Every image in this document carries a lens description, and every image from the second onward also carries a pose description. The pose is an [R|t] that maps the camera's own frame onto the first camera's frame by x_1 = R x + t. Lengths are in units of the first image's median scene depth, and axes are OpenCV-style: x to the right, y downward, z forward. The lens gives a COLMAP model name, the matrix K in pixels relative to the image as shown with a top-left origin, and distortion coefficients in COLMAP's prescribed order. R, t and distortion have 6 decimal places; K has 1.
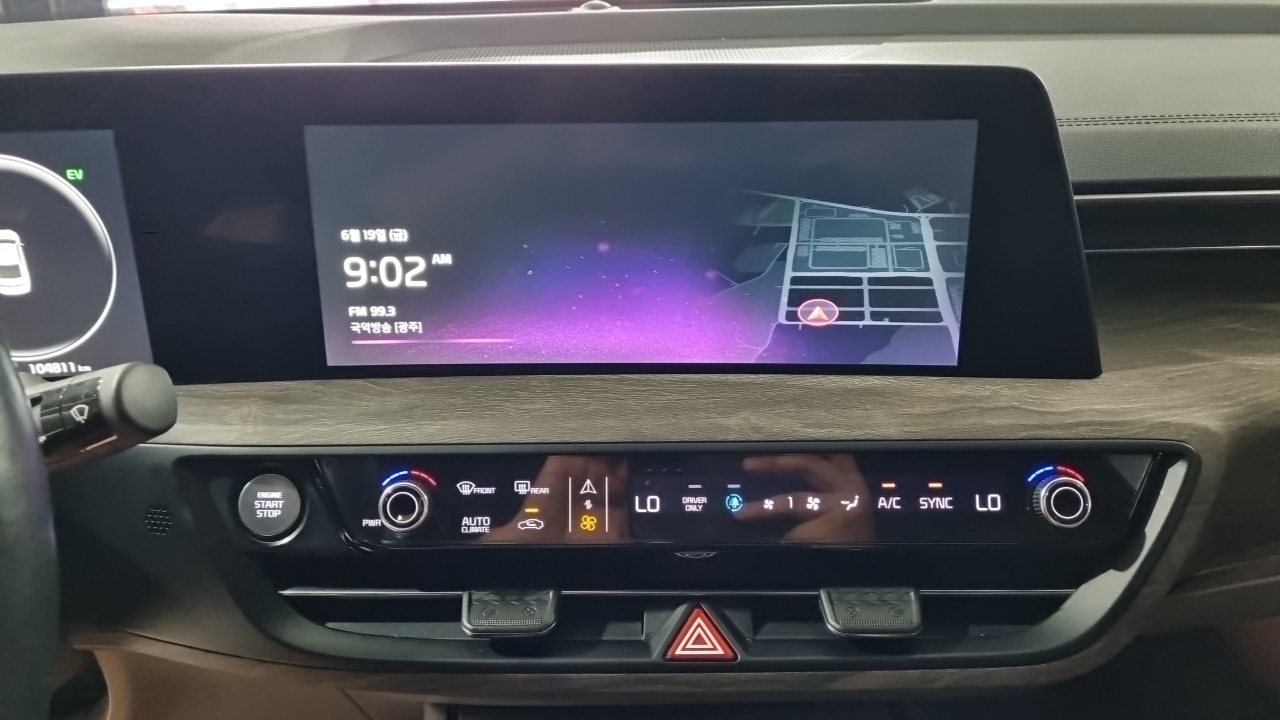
lens RADIAL K [[983.2, 0, 640.0], [0, 983.2, 360.0], [0, 0, 1]] dist [0.003774, -0.000578]
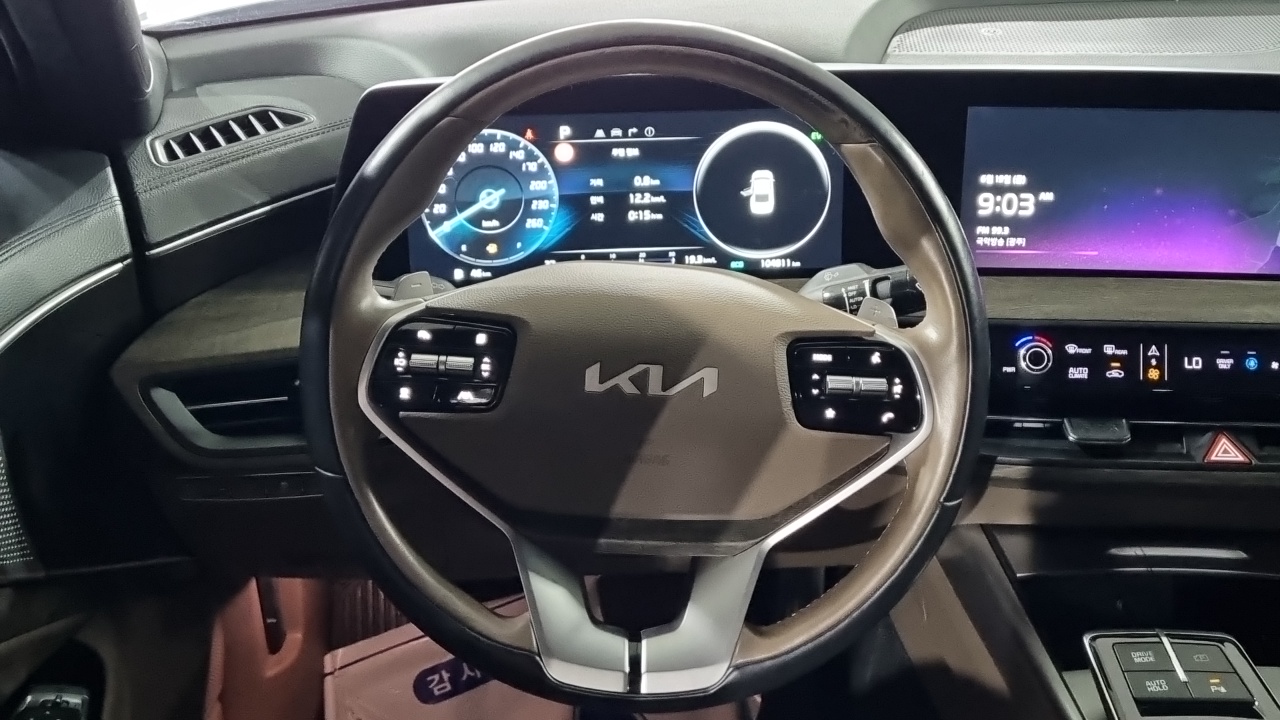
lens RADIAL K [[1556.9, 0, 640.0], [0, 1556.9, 360.0], [0, 0, 1]] dist [0.033035, 0.007653]
pose [[0.998317, 0.032069, -0.048329, -0.708857], [-0.029818, 0.998468, 0.046614, 0.052668], [0.049750, -0.045094, 0.997743, -1.417110]]
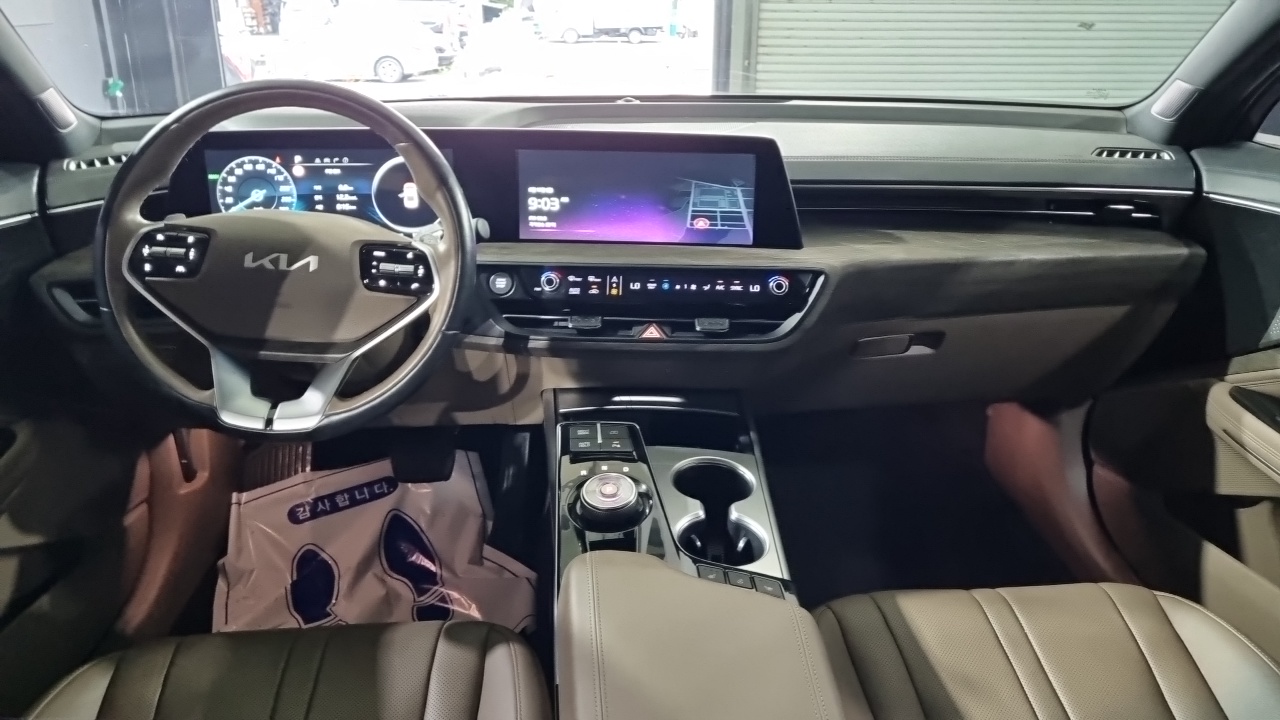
lens RADIAL K [[964.8, 0, 653.4], [0, 964.8, 354.2], [0, 0, 1]] dist [0.005678, 0.001849]
pose [[0.999006, 0.035272, -0.027267, 0.138212], [-0.036232, 0.998710, -0.035574, 0.426170], [0.025977, 0.036527, 0.998995, -1.711174]]
